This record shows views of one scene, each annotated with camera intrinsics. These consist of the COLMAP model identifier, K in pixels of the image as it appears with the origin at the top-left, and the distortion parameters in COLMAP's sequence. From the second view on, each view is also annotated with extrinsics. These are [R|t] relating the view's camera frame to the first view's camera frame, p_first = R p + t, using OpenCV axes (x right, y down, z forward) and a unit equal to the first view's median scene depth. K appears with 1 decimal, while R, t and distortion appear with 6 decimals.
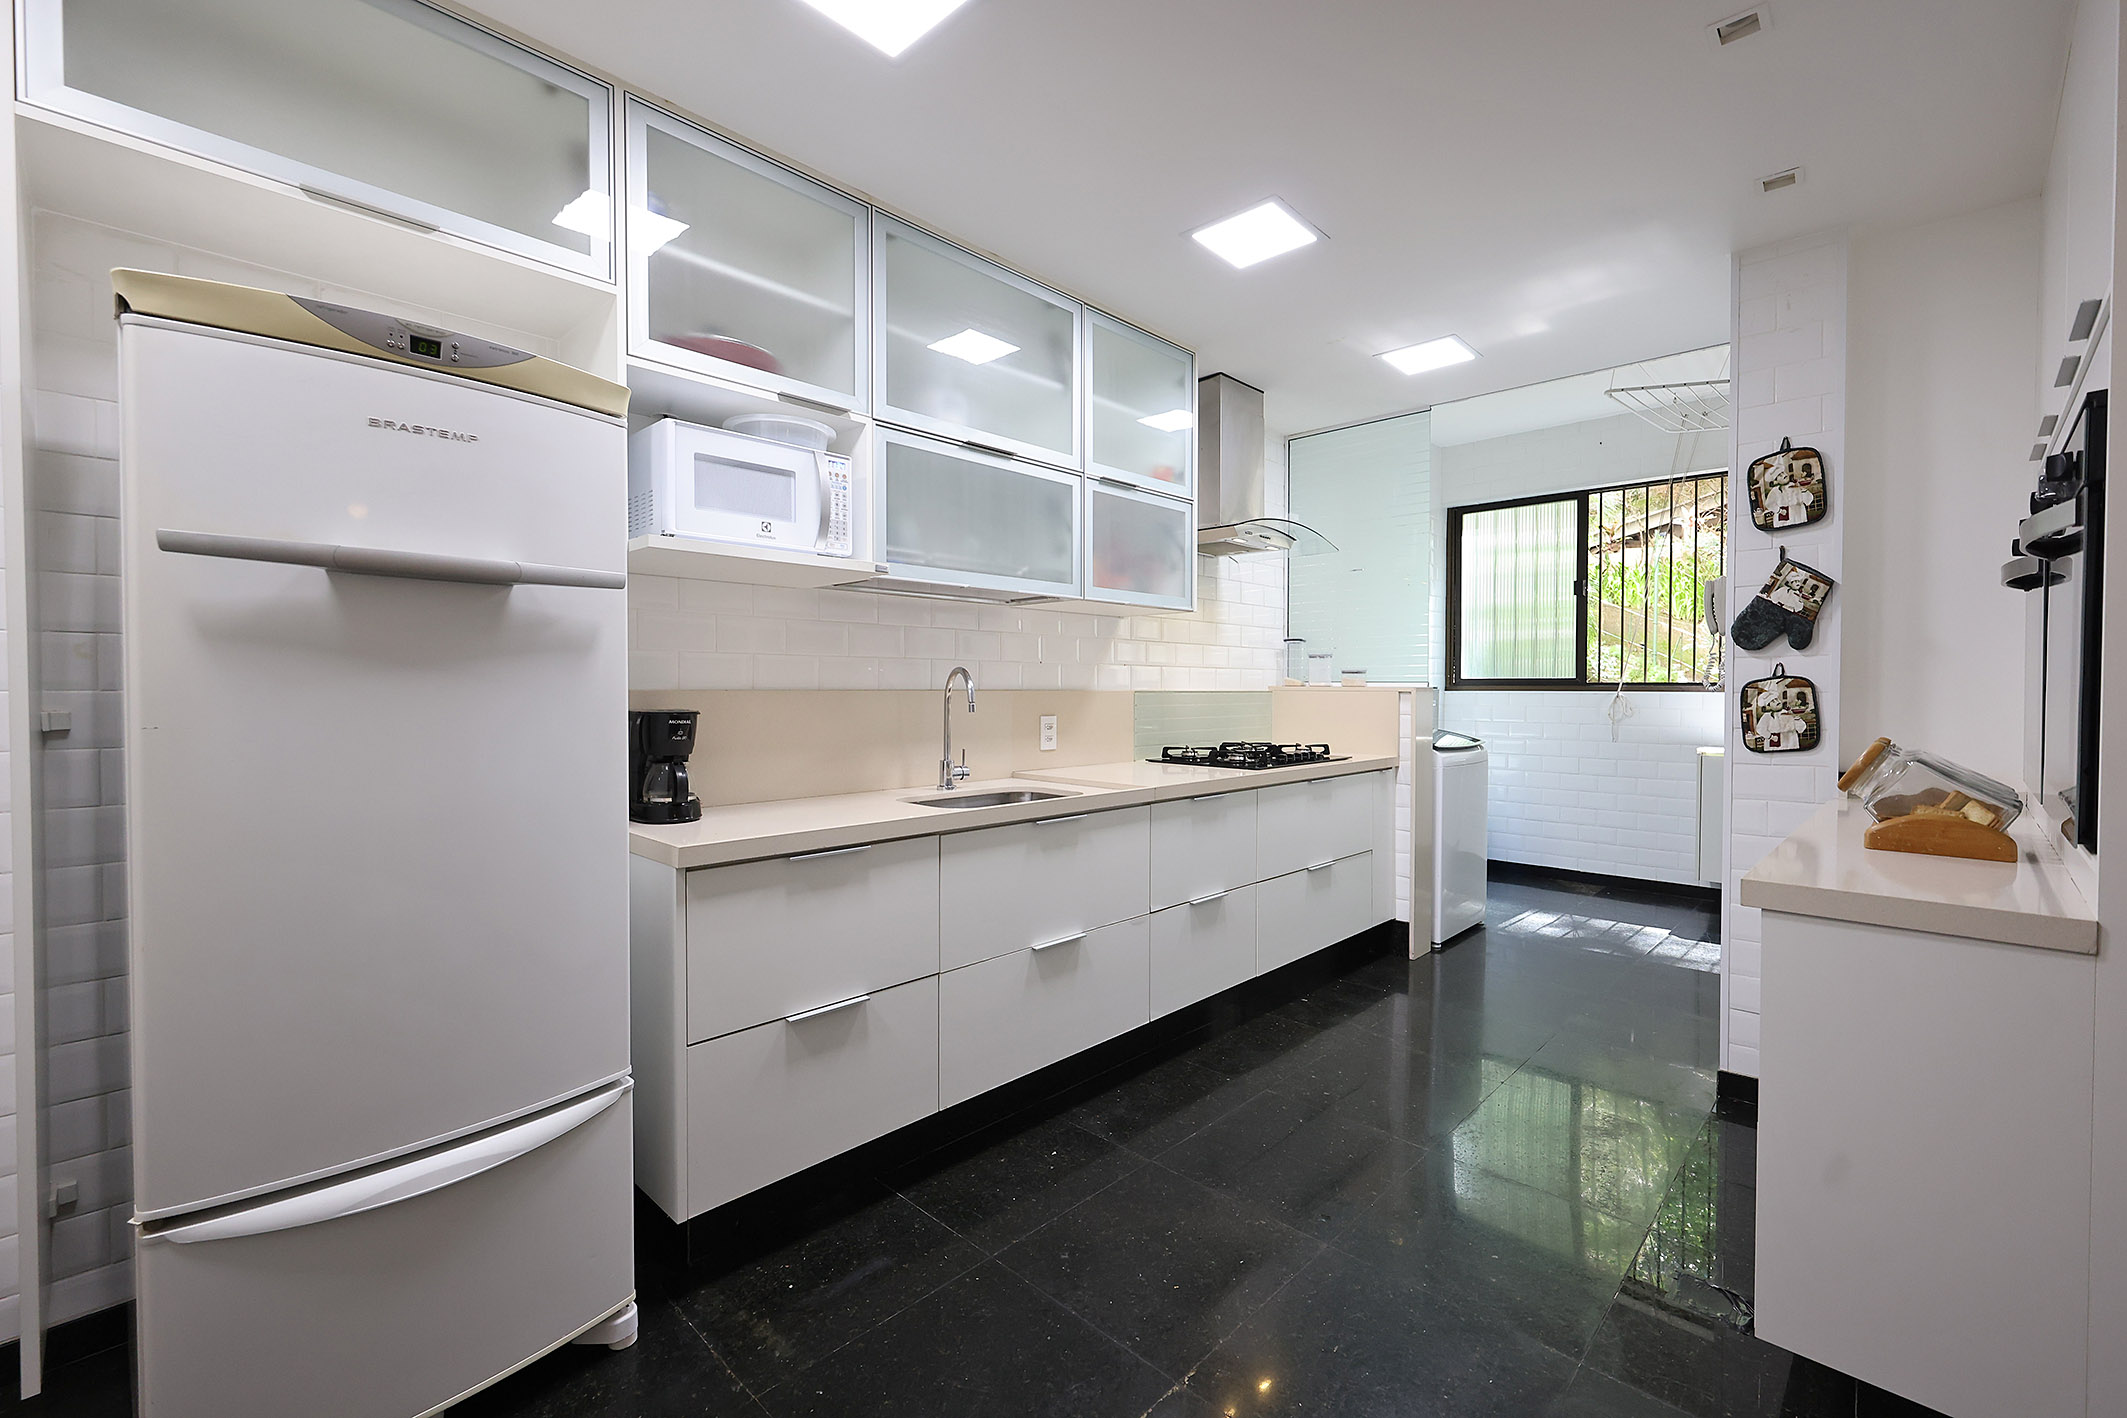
lens RADIAL K [[910.0, 0, 1063.5], [0, 910.0, 709.0], [0, 0, 1]] dist [-0.002322, -0.000127]
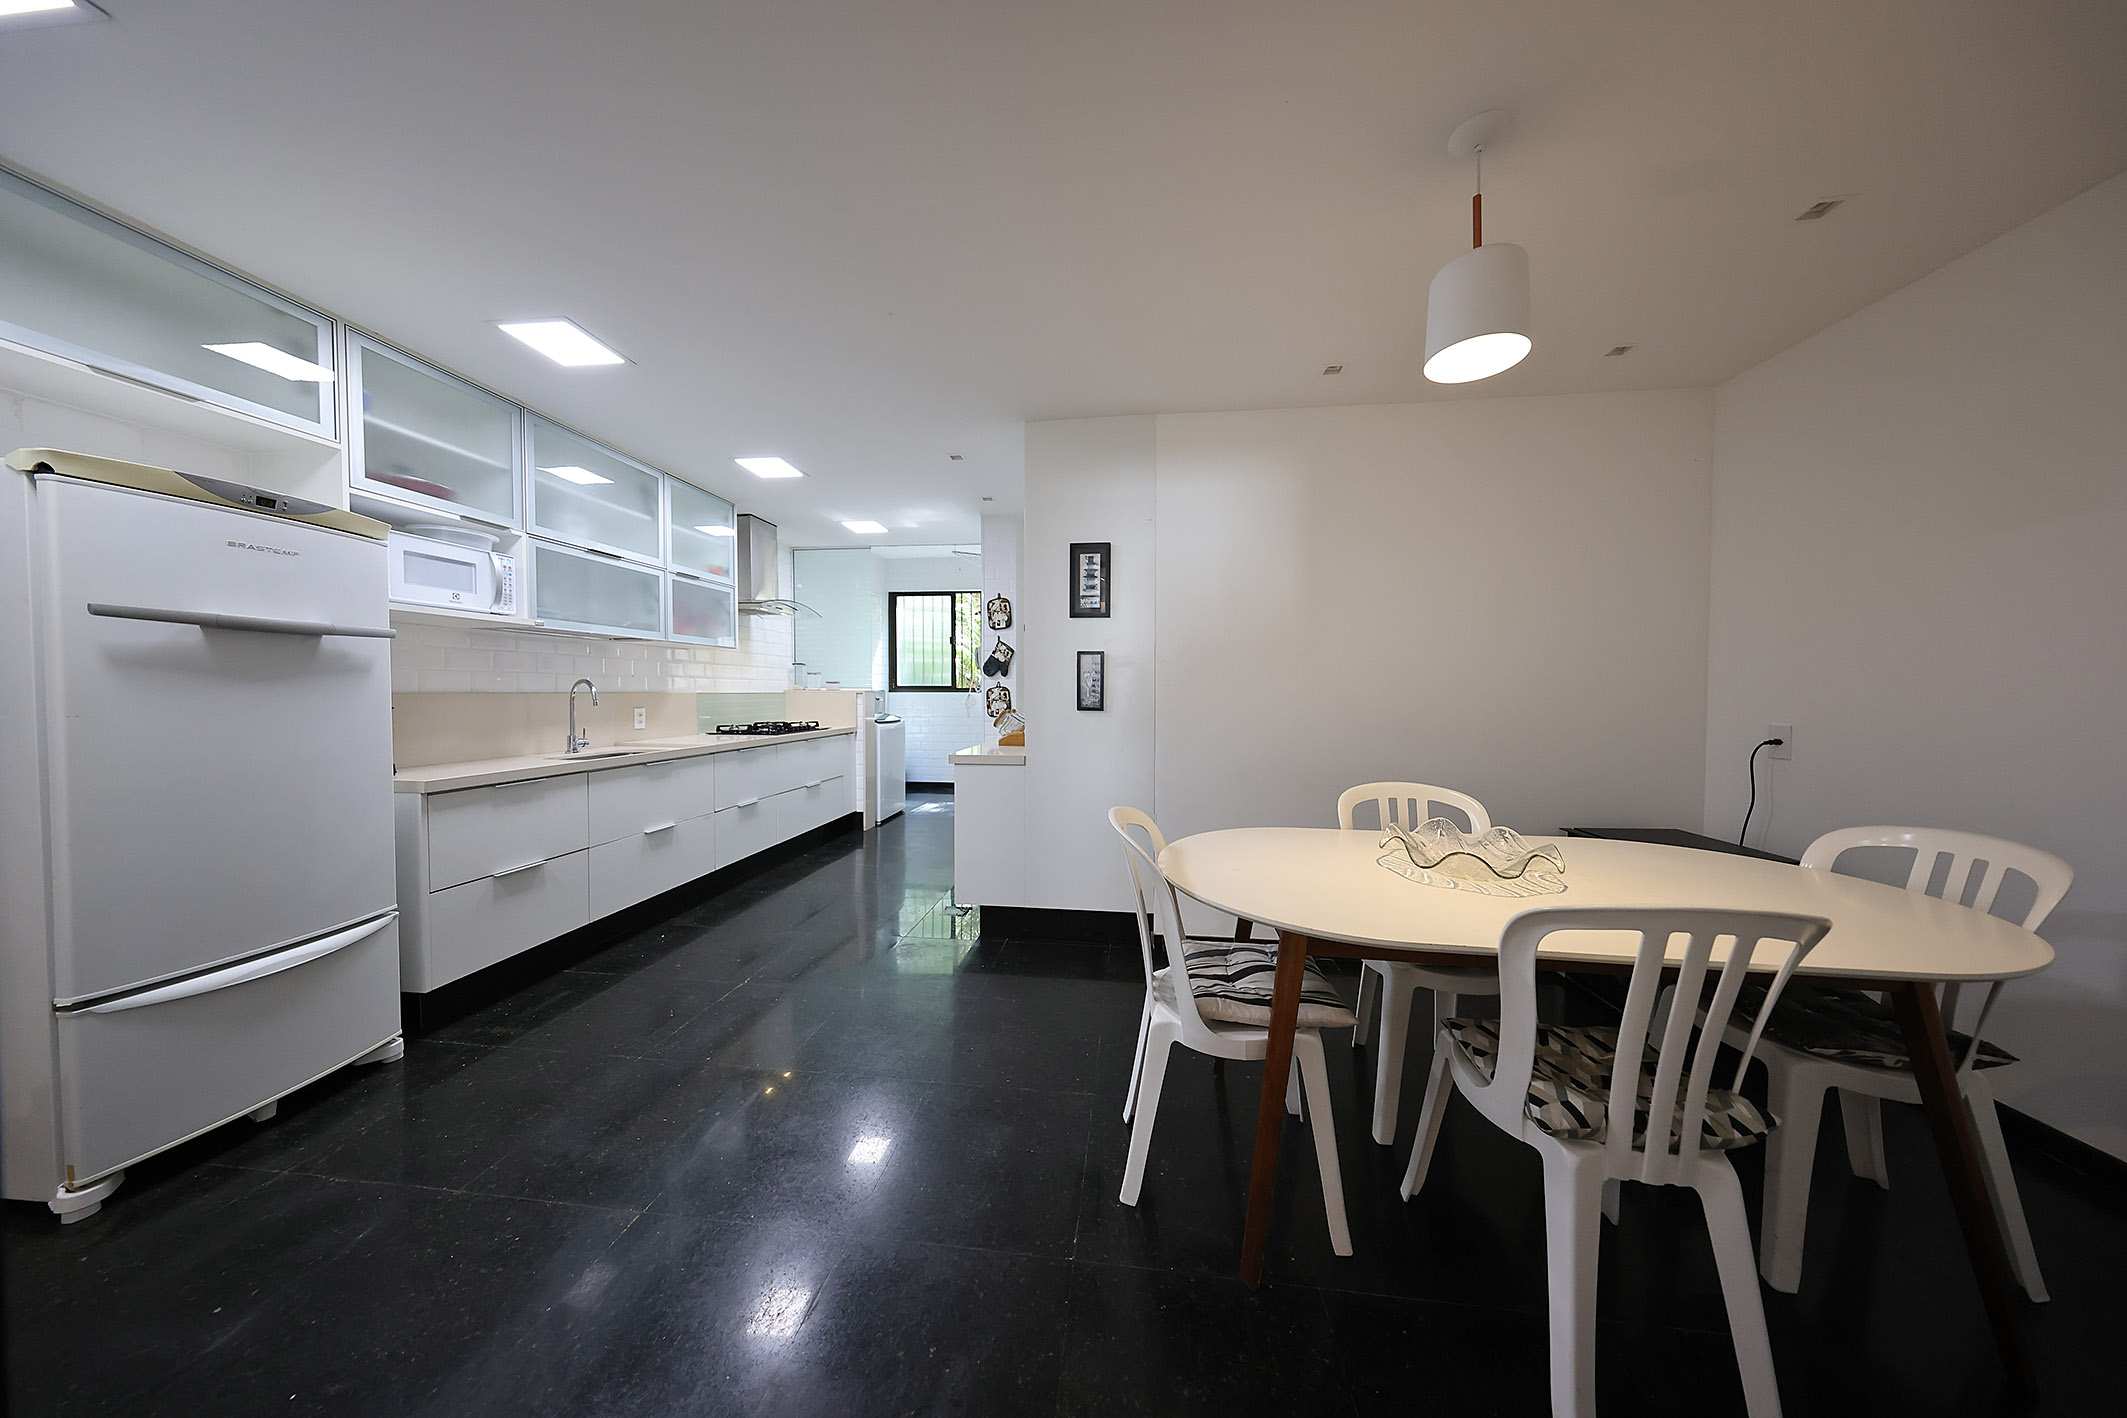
lens RADIAL K [[620.9, 0, 1073.3], [0, 620.9, 705.0], [0, 0, 1]] dist [-0.001299, 0.000664]
pose [[0.794374, -0.014004, 0.607267, -0.087152], [0.013685, 0.999893, 0.005156, 0.007790], [-0.607274, 0.004215, 0.794481, -0.439861]]
